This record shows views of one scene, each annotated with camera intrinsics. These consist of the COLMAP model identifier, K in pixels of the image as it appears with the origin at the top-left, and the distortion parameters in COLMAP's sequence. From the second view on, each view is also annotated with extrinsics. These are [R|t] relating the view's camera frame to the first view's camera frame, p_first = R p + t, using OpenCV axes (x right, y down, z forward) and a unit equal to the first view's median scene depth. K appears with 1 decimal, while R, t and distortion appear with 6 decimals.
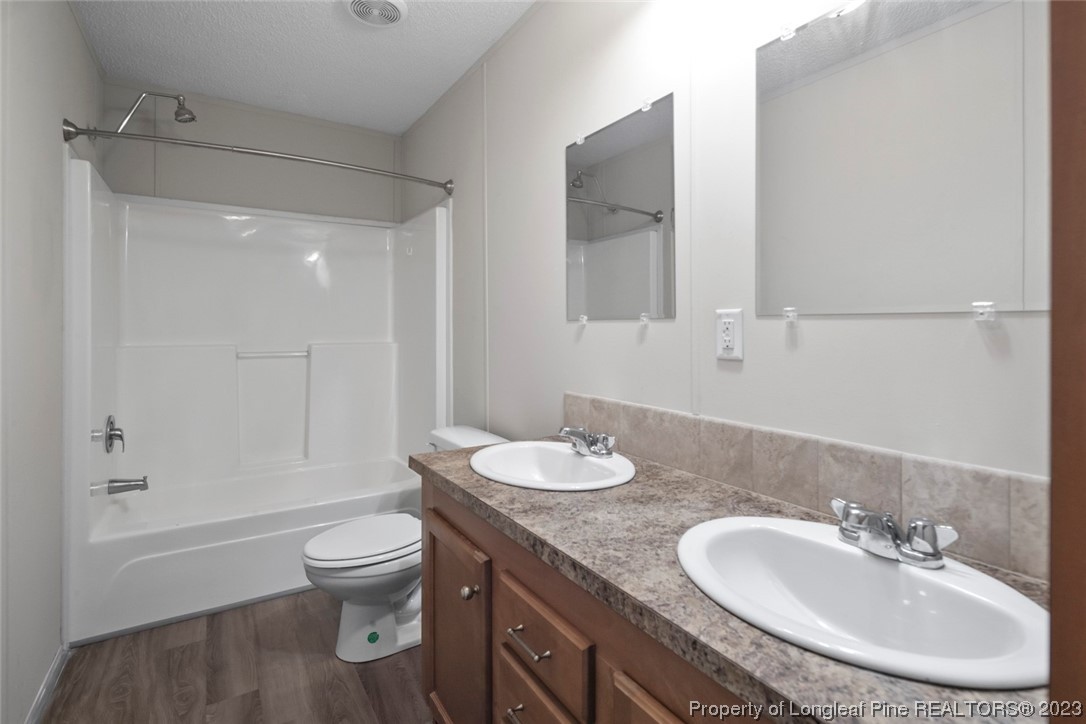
lens RADIAL K [[525.6, 0, 543.5], [0, 525.6, 314.4], [0, 0, 1]] dist [0.000915, -0.006168]
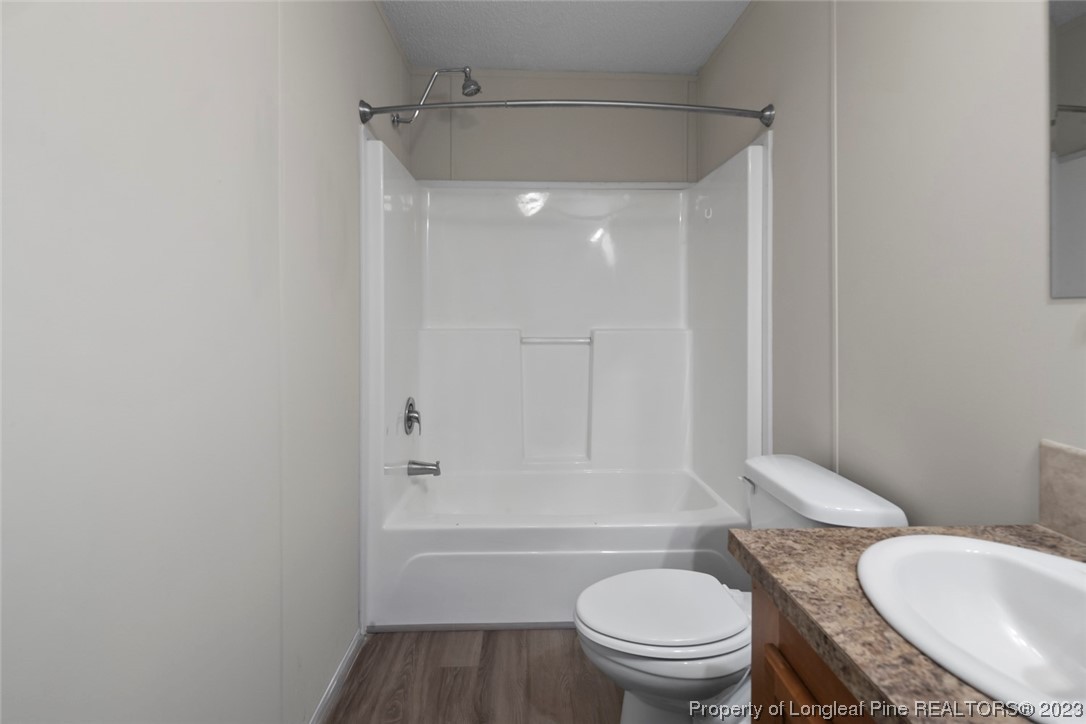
lens RADIAL K [[537.6, 0, 545.4], [0, 537.6, 337.3], [0, 0, 1]] dist [-0.001158, -0.000578]
pose [[0.867523, 0.027025, -0.496663, -0.089224], [0.011002, 0.997236, 0.073481, 0.003390], [0.497276, -0.069211, 0.864828, 0.246532]]
